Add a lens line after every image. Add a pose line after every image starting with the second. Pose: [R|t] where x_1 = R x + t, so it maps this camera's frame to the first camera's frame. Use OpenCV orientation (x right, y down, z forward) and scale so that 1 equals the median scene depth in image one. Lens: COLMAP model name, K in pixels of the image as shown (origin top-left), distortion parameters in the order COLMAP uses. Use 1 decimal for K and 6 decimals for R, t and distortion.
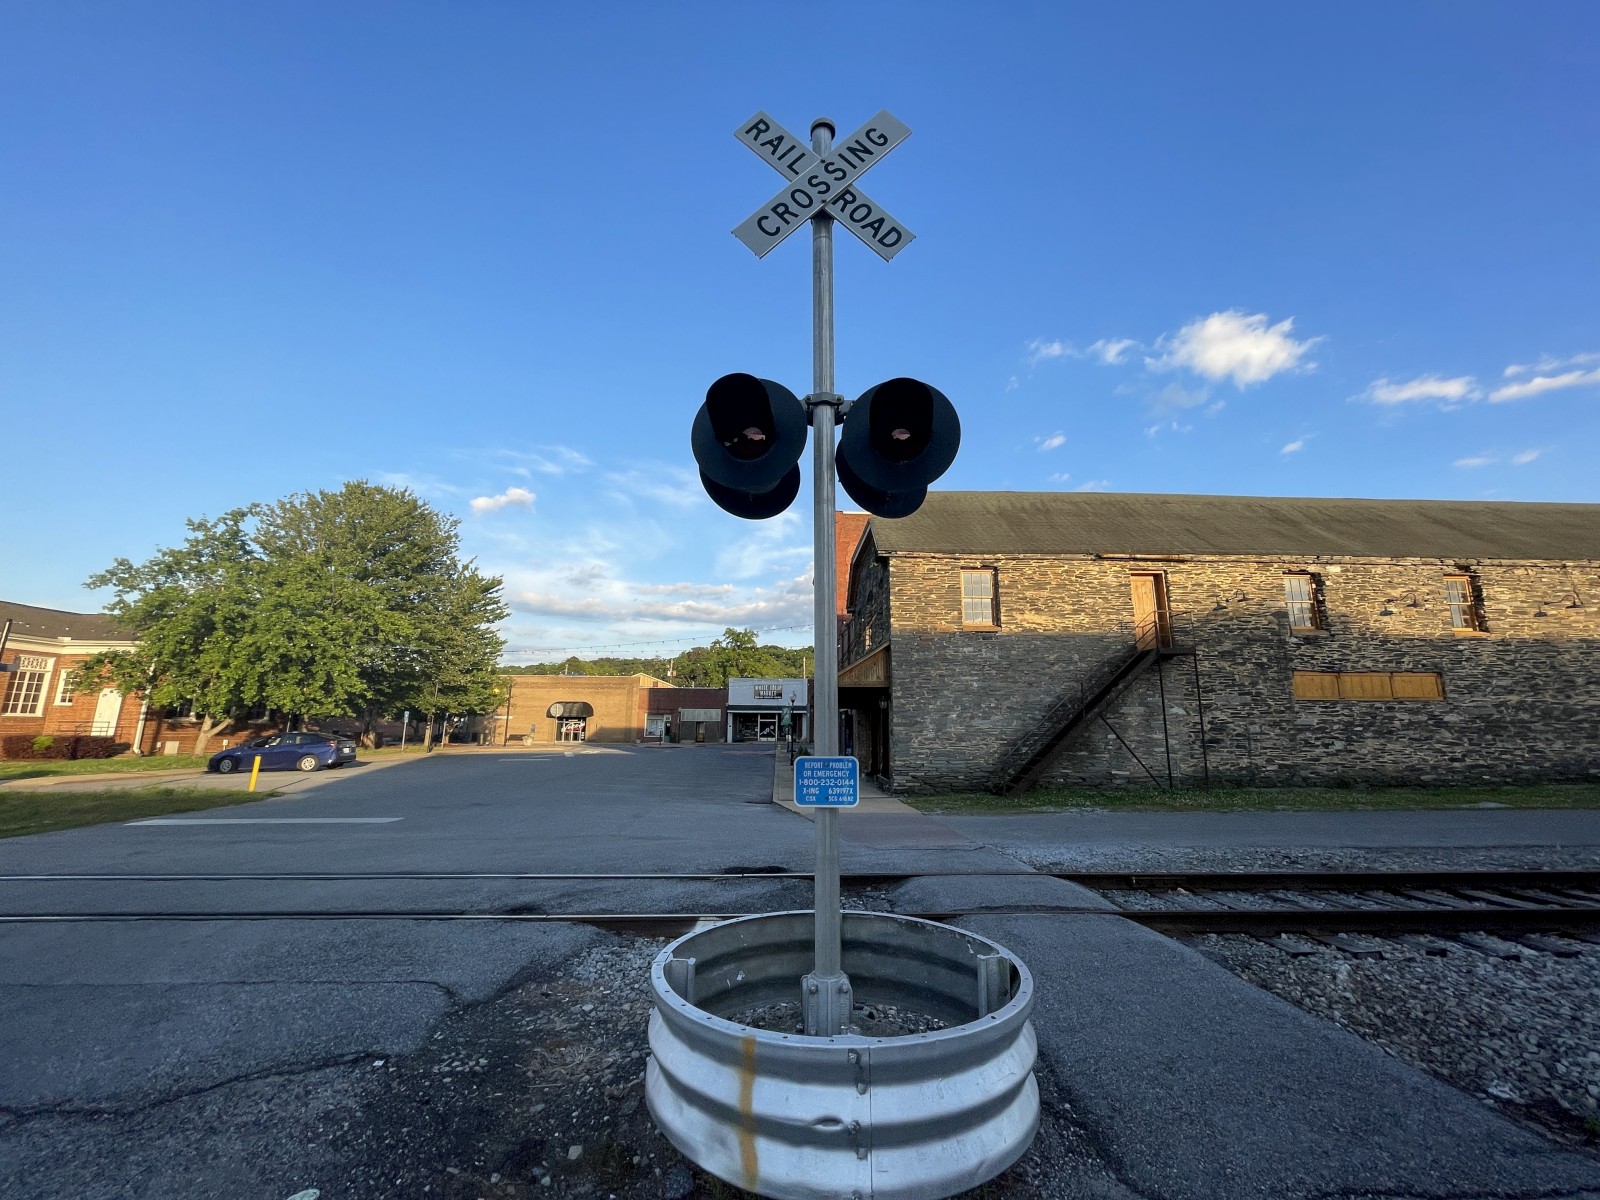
lens RADIAL K [[641.9, 0, 803.9], [0, 641.9, 598.0], [0, 0, 1]] dist [-0.002342, -0.000414]
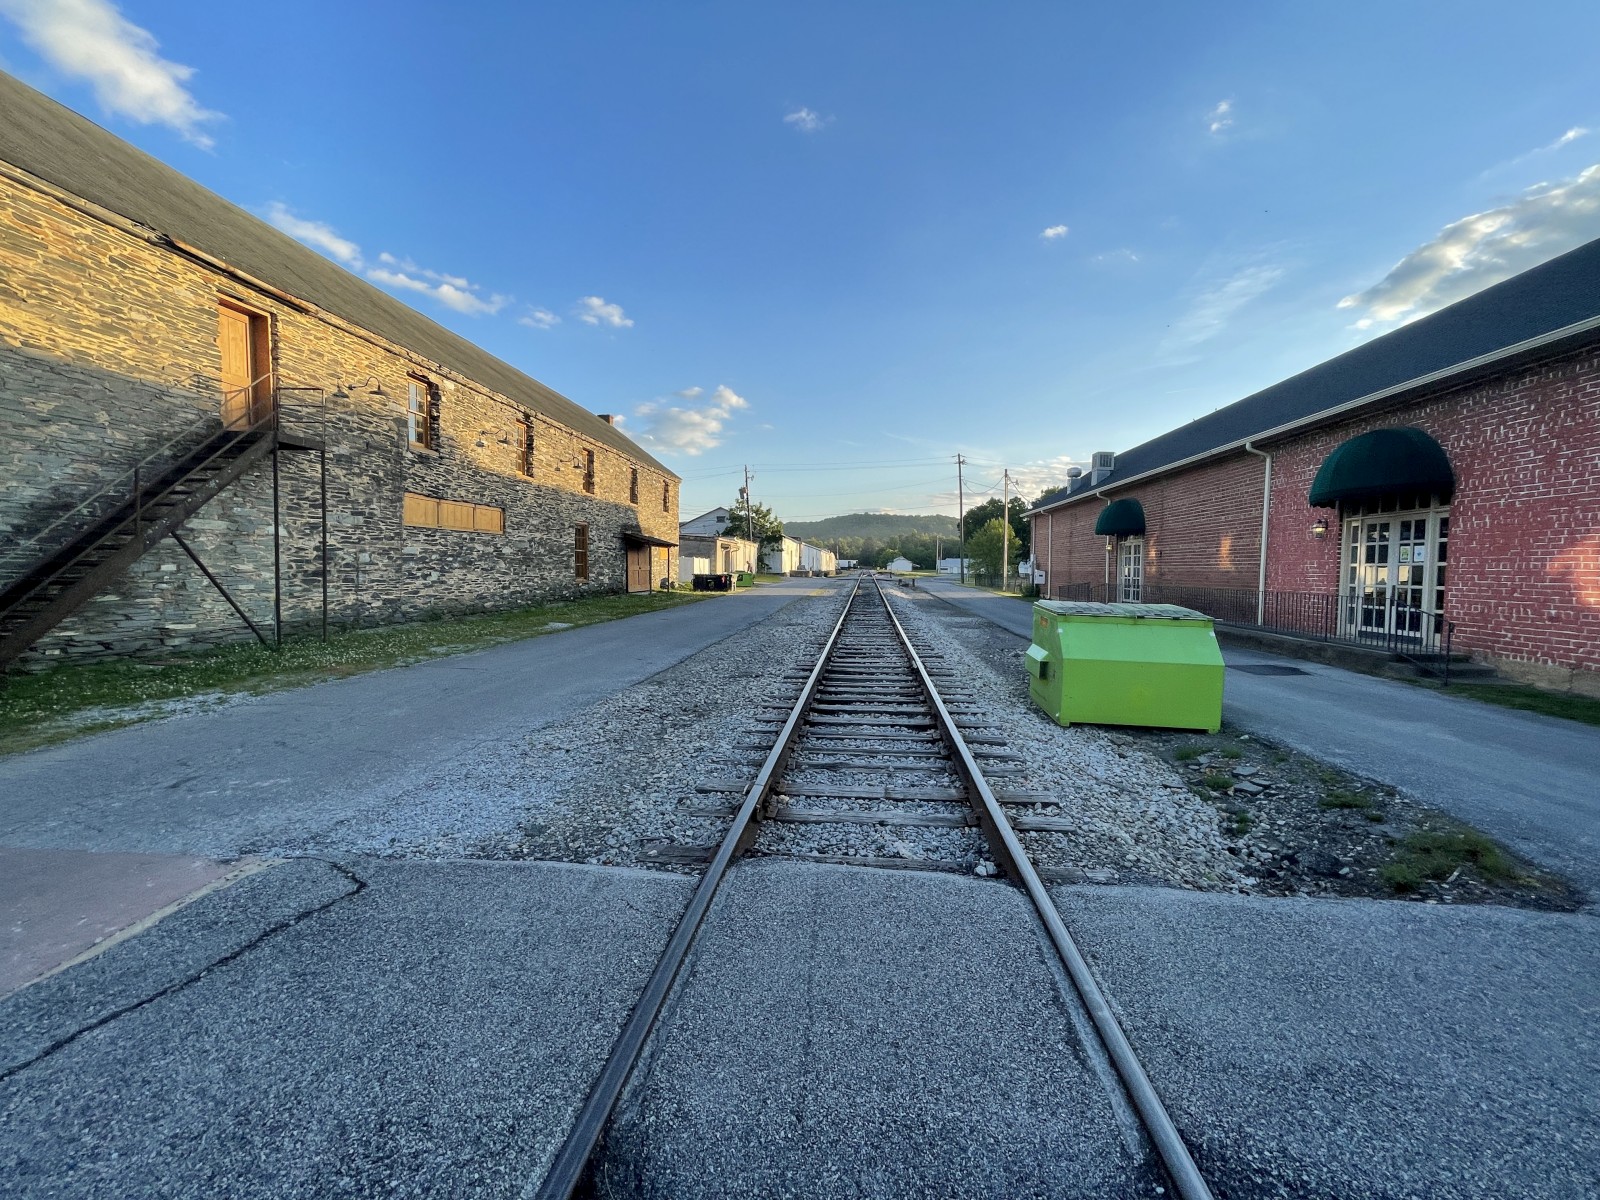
lens RADIAL K [[645.7, 0, 796.8], [0, 645.7, 598.1], [0, 0, 1]] dist [-0.000948, -0.000101]
pose [[0.117143, -0.050270, 0.991842, -0.032472], [-0.210311, 0.974811, 0.074246, 0.079931], [-0.970591, -0.217293, 0.103620, 0.381901]]
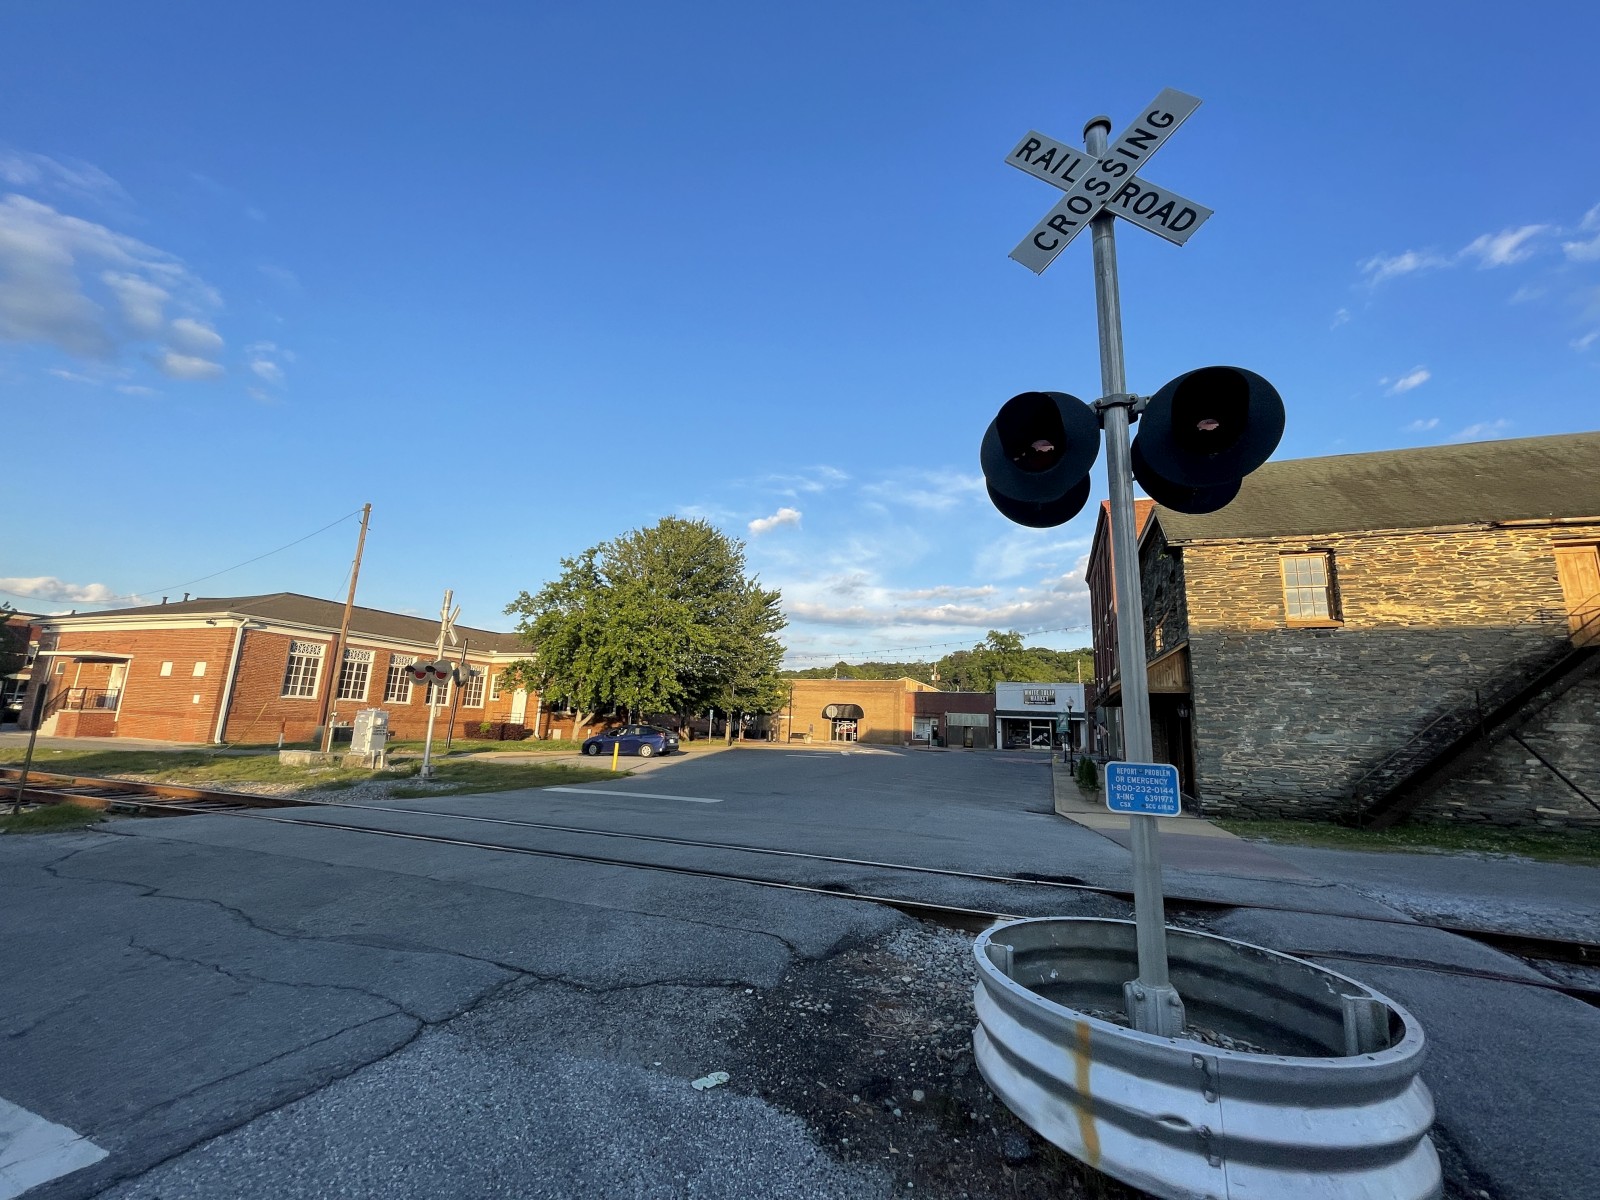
lens RADIAL K [[641.9, 0, 803.9], [0, 641.9, 598.0], [0, 0, 1]] dist [-0.002342, -0.000414]
pose [[0.921121, -0.046537, -0.386485, -0.009447], [0.044182, 0.998911, -0.014980, -0.002931], [0.386761, -0.003277, 0.922174, -0.021449]]
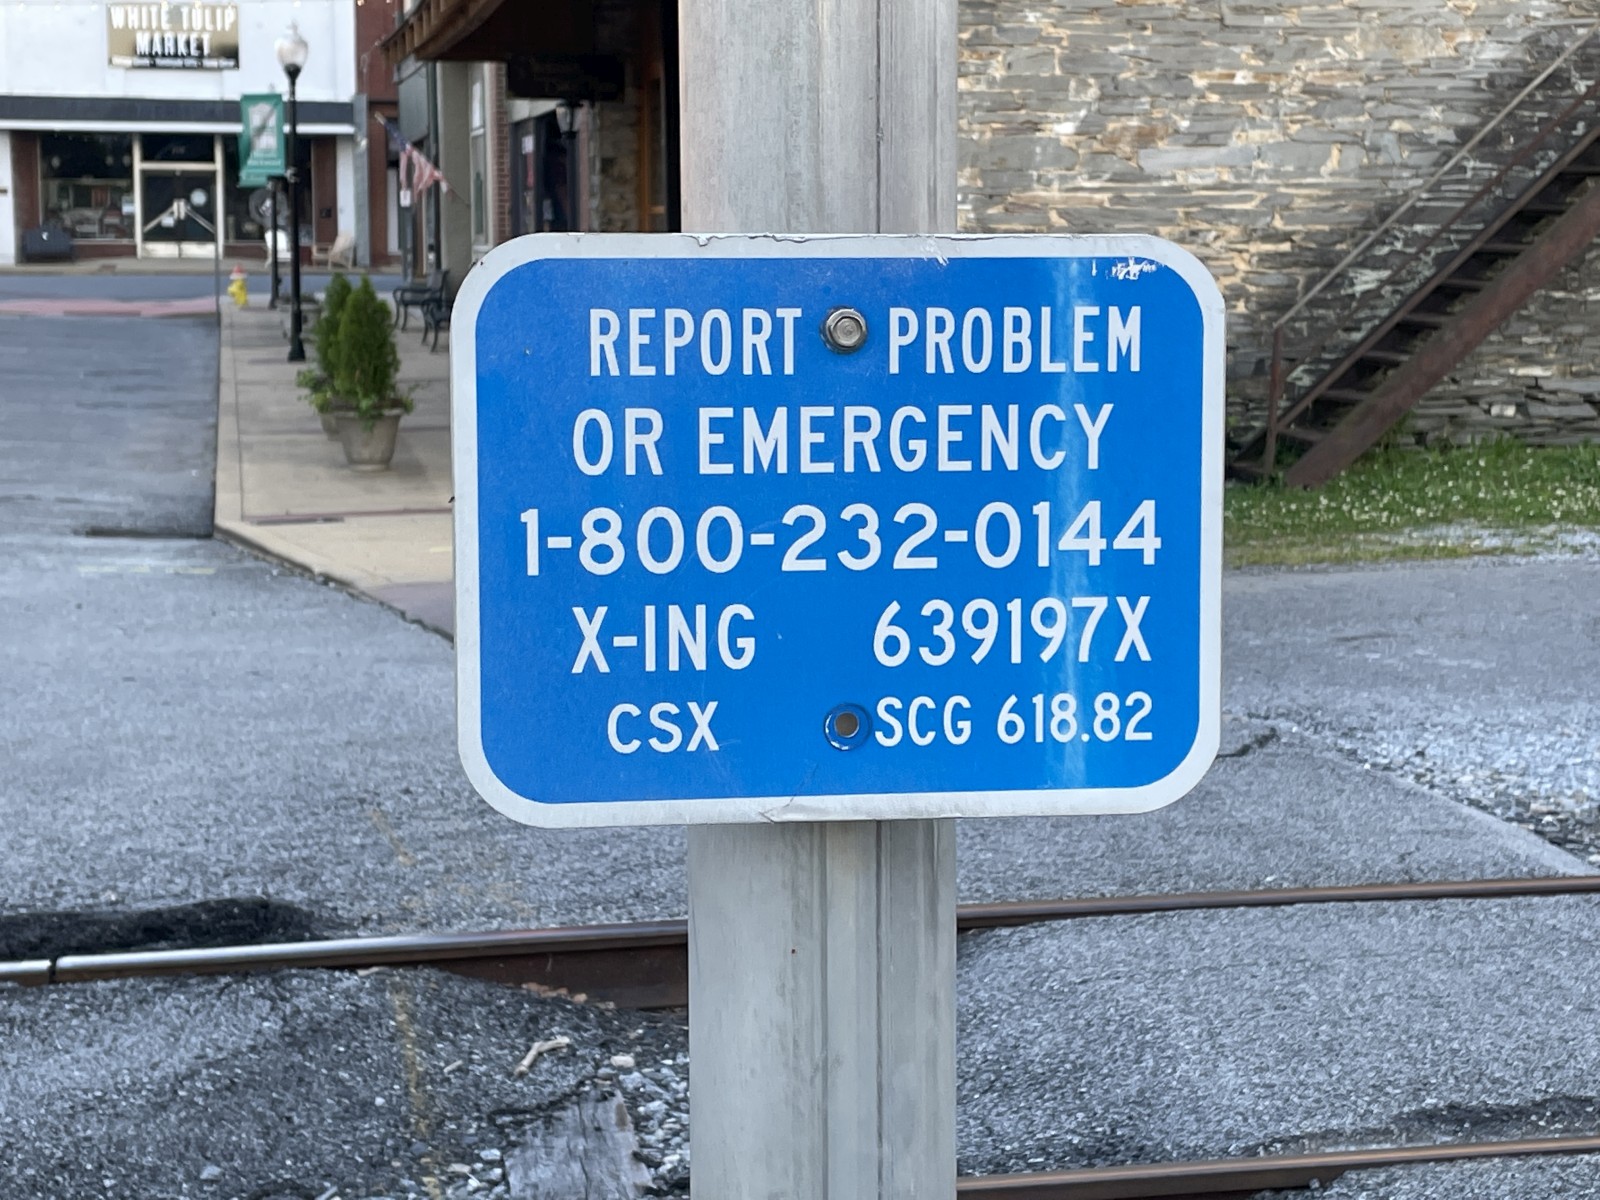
lens RADIAL K [[2687.8, 0, 800.0], [0, 2687.8, 600.0], [0, 0, 1]] dist [0.043763, 0.076599]
pose [[0.985957, -0.025019, 0.165114, -0.005579], [-0.032219, 0.941641, 0.335074, 0.034093], [-0.163861, -0.335689, 0.927611, 0.129337]]
